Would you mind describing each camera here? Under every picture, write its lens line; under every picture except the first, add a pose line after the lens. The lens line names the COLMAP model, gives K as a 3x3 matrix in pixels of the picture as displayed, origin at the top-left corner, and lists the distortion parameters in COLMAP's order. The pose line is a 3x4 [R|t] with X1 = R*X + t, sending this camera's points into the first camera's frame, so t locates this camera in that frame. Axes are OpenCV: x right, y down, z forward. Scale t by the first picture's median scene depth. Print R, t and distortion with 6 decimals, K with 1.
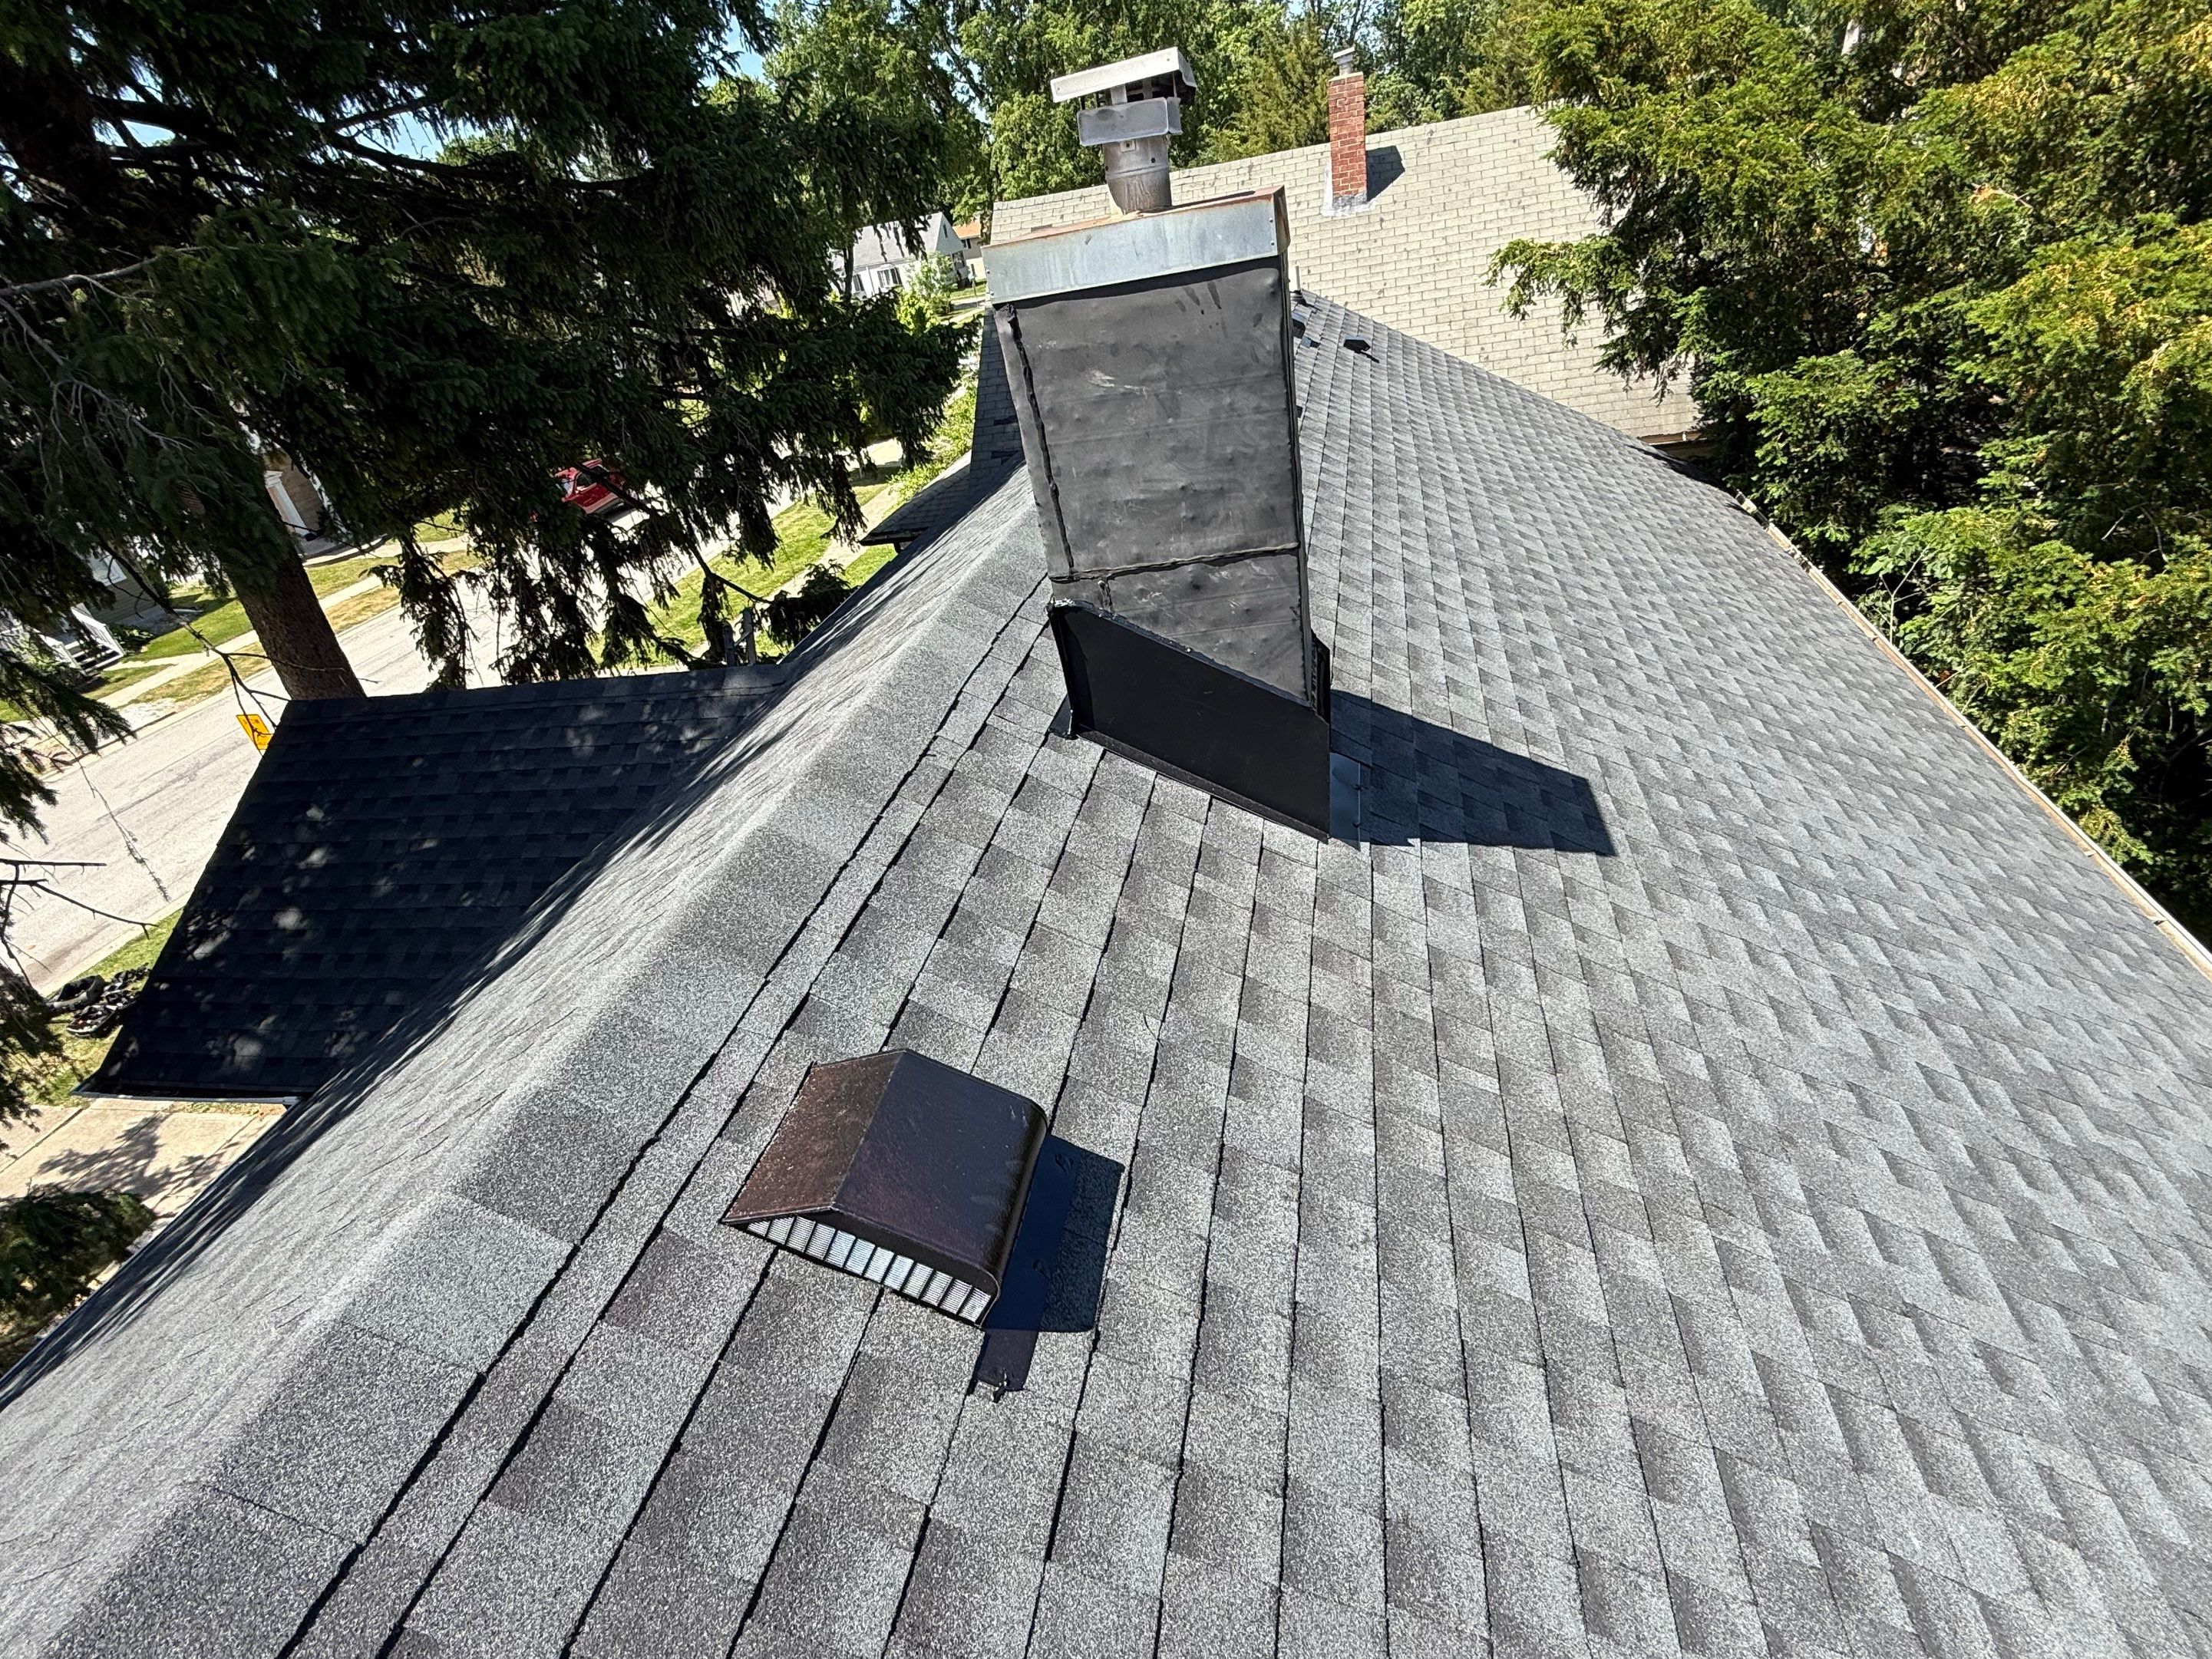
lens RADIAL K [[1057.4, 0, 1092.1], [0, 1057.4, 825.9], [0, 0, 1]] dist [-0.001802, -0.000289]
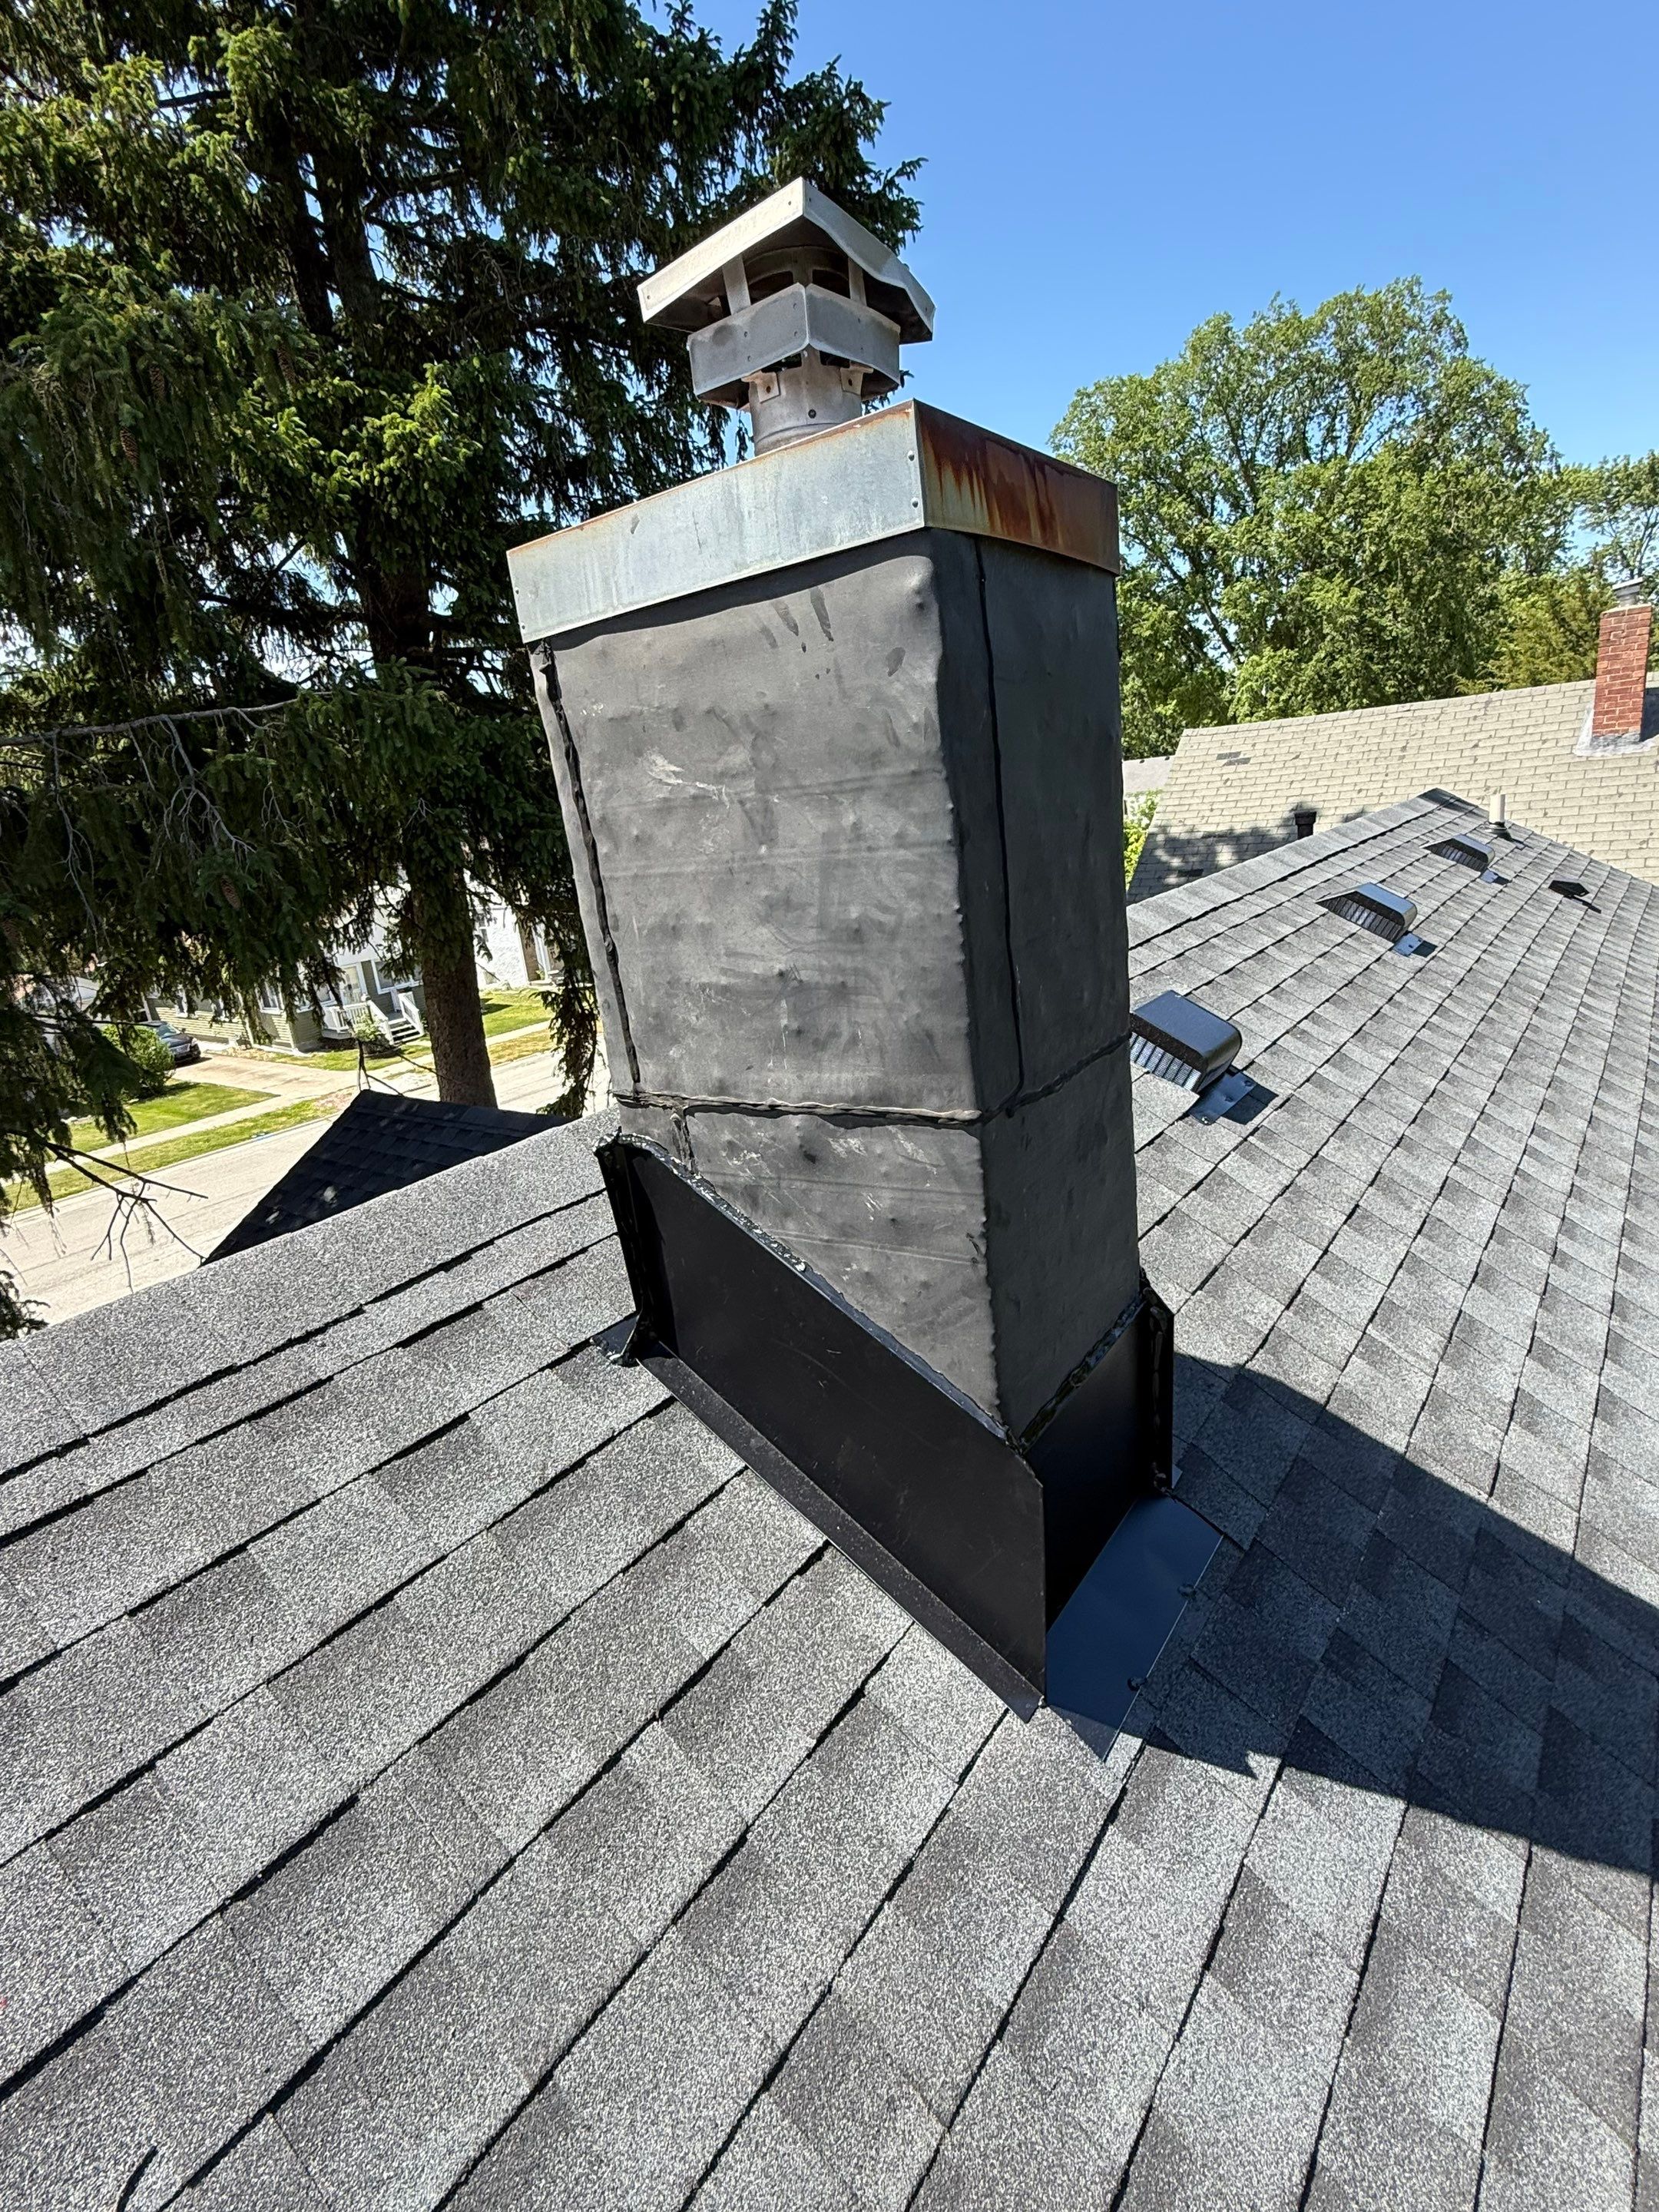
lens RADIAL K [[1057.5, 0, 822.3], [0, 1057.5, 1101.6], [0, 0, 1]] dist [-0.001802, -0.000289]
pose [[0.903996, 0.175618, -0.389807, 0.148289], [-0.251720, 0.955591, -0.153243, -0.083479], [0.345584, 0.236654, 0.908057, 0.247380]]
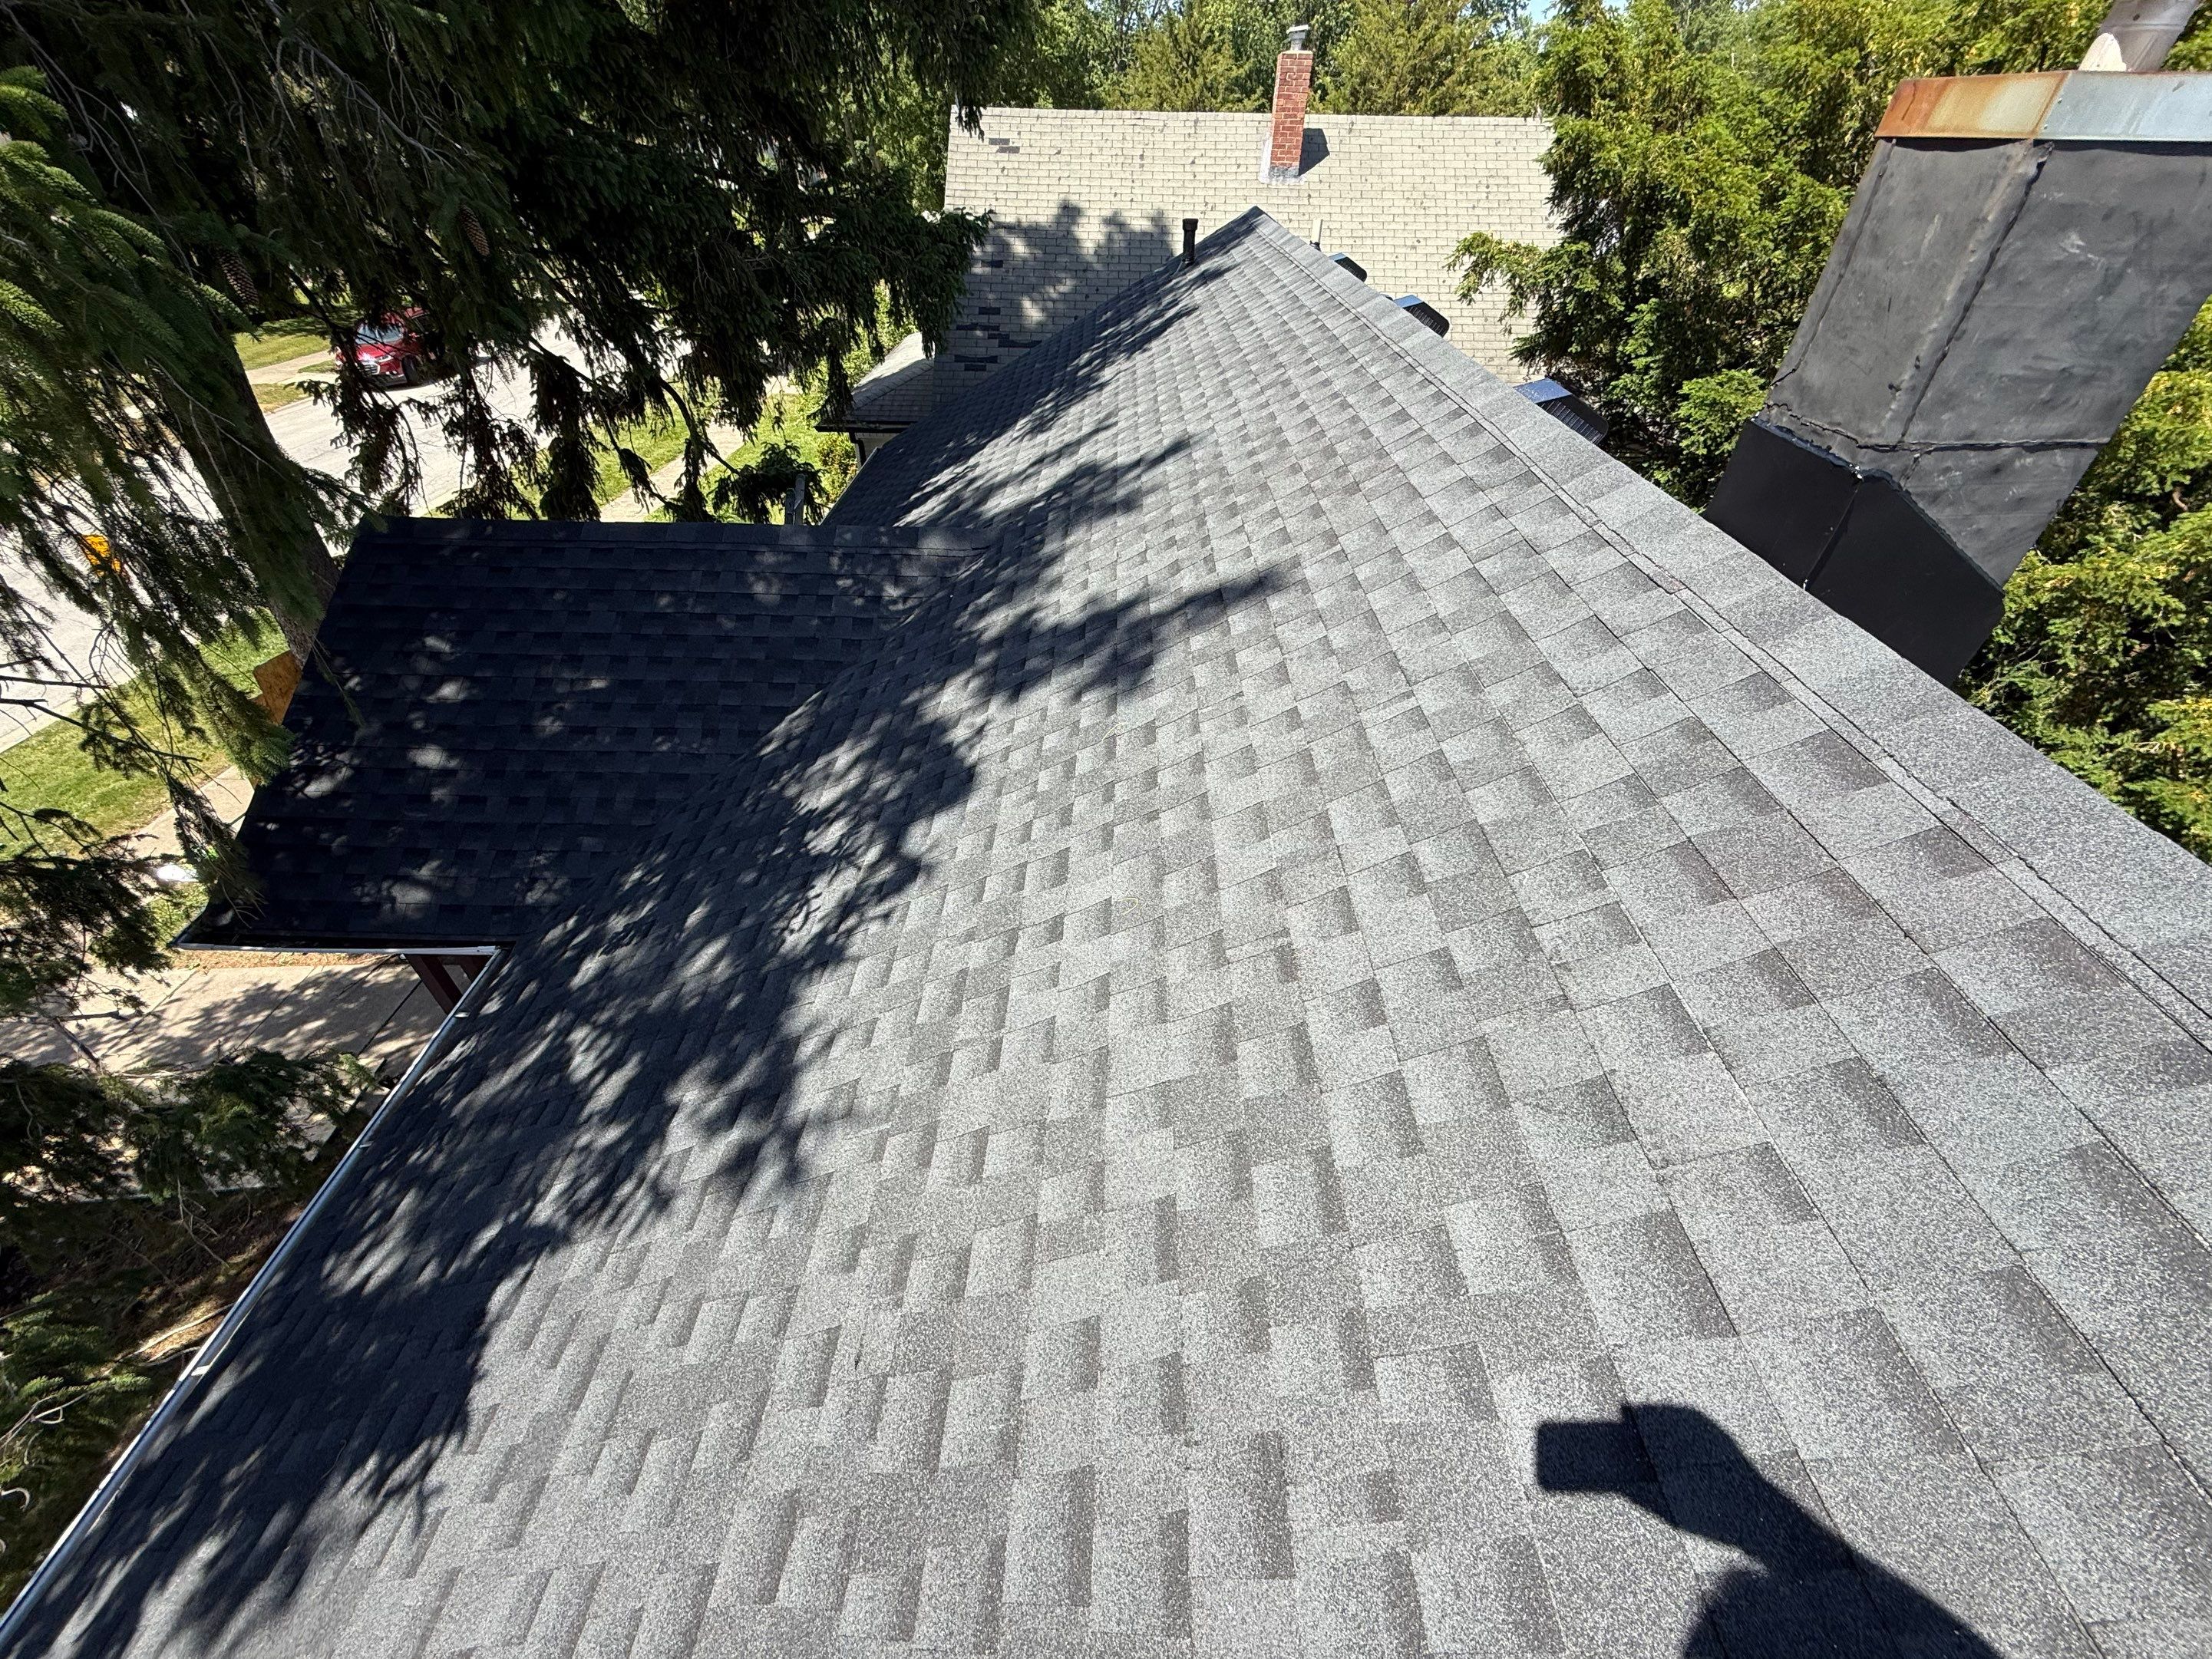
lens RADIAL K [[873.2, 0, 1096.7], [0, 873.2, 828.0], [0, 0, 1]] dist [-0.002661, -0.000034]
pose [[0.968863, 0.022618, 0.246563, -0.486212], [-0.052426, 0.991980, 0.115010, 0.040216], [-0.241984, -0.124355, 0.962278, 0.154530]]
